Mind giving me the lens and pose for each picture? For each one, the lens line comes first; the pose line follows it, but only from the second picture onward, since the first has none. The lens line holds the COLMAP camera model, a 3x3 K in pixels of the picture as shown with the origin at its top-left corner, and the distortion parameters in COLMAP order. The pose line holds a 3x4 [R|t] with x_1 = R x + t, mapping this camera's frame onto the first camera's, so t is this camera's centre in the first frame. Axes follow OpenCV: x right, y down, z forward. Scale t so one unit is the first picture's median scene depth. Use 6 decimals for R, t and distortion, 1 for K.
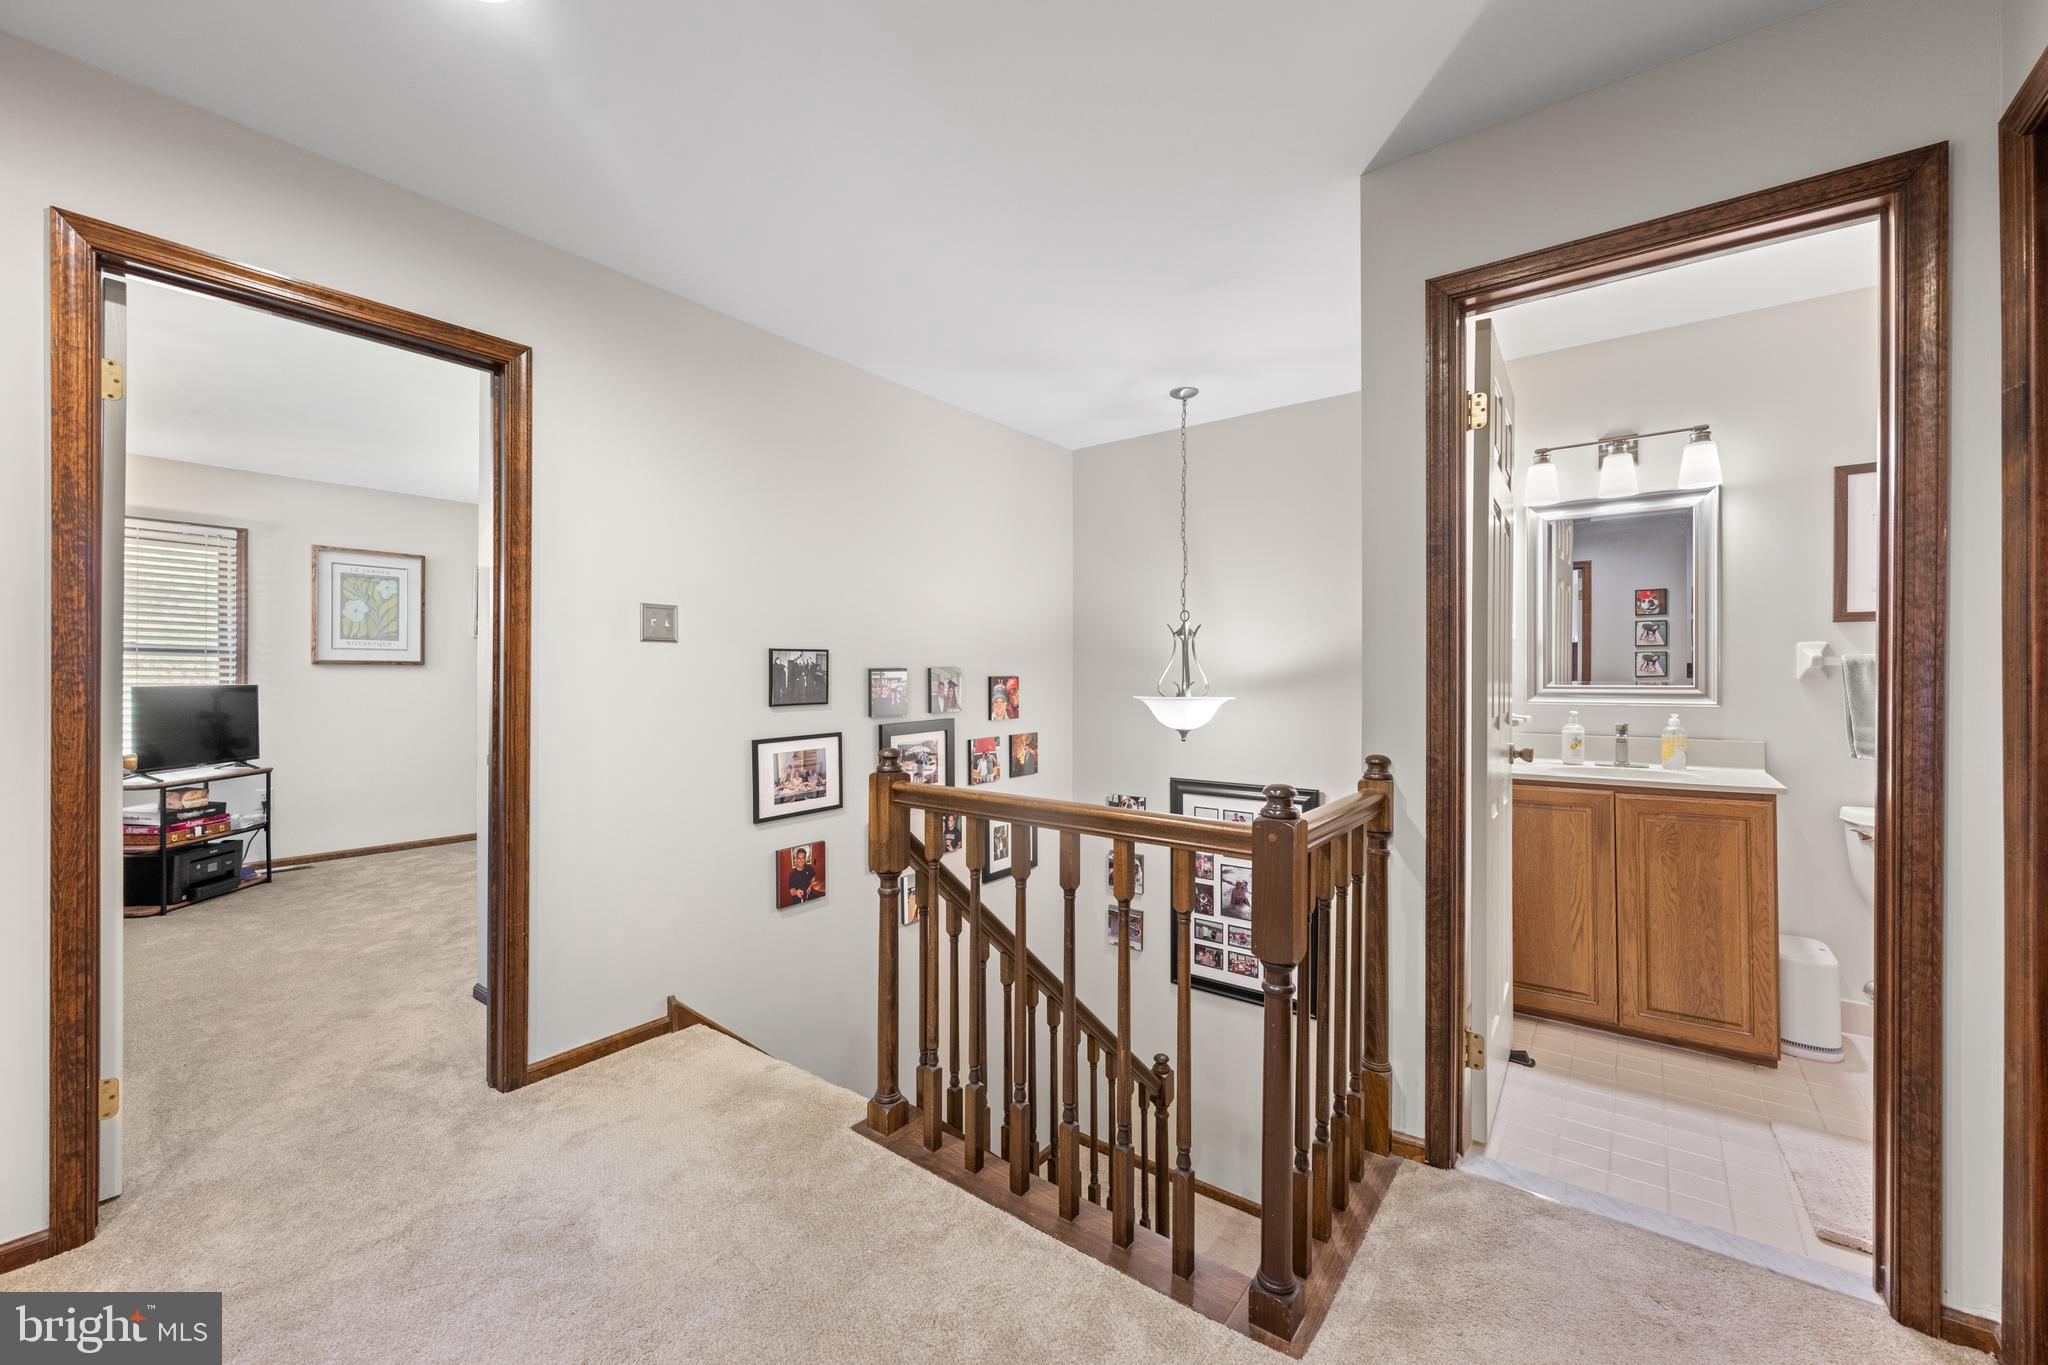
lens RADIAL K [[811.7, 0, 1024.4], [0, 811.7, 682.4], [0, 0, 1]] dist [0.000487, -0.000415]
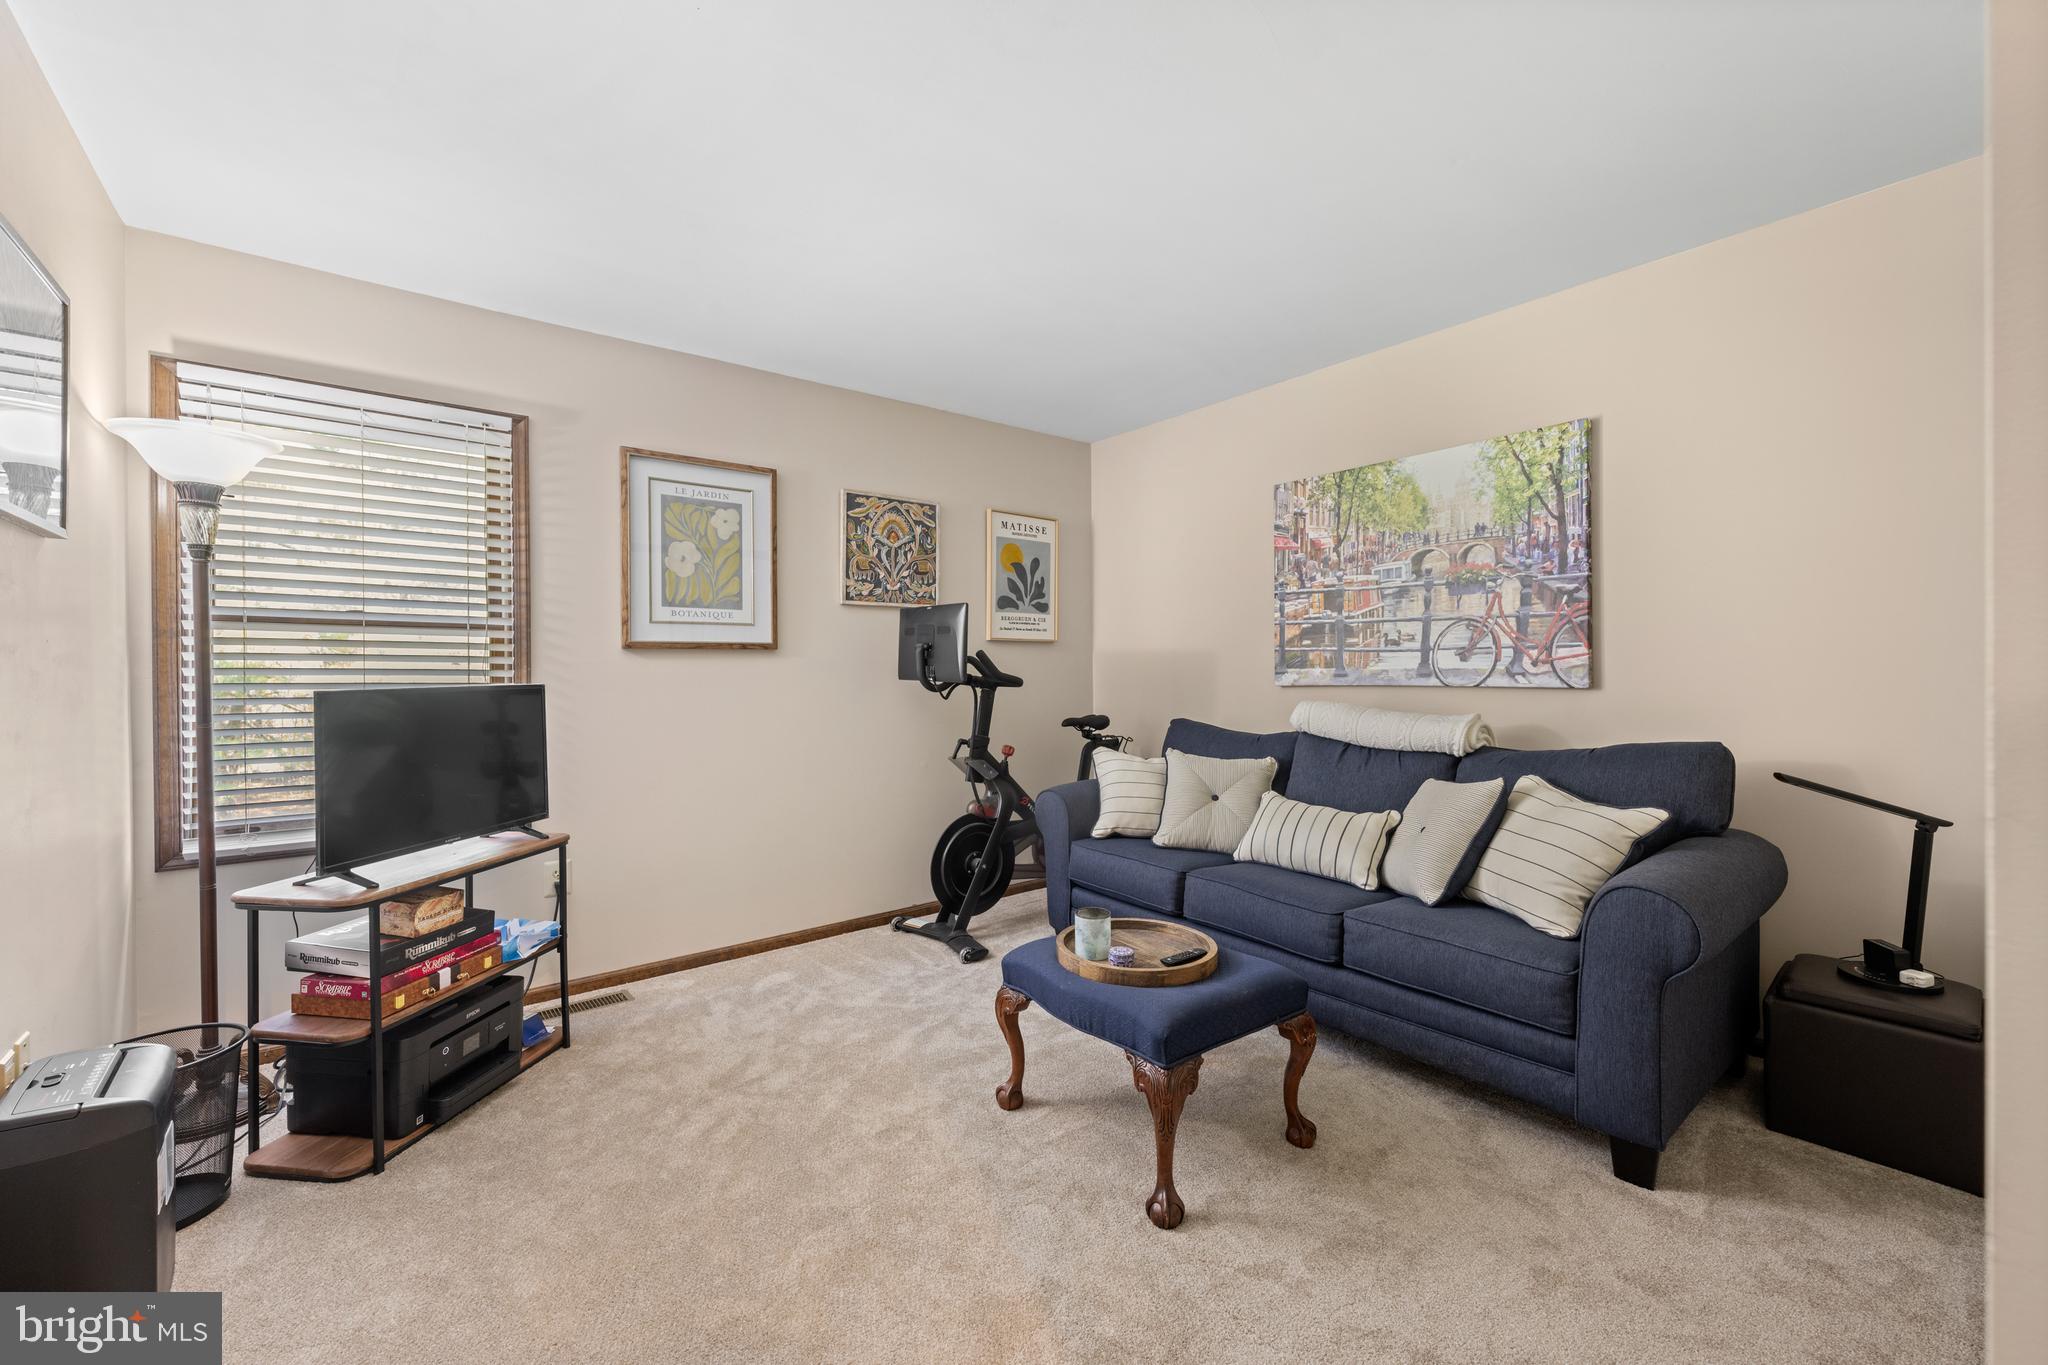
lens RADIAL K [[811.7, 0, 1024.4], [0, 811.7, 682.4], [0, 0, 1]] dist [0.000487, -0.000415]
pose [[0.971865, -0.007795, -0.235408, -0.445973], [0.009475, 0.999937, 0.006009, 0.001431], [0.235346, -0.008070, 0.971878, 0.484585]]
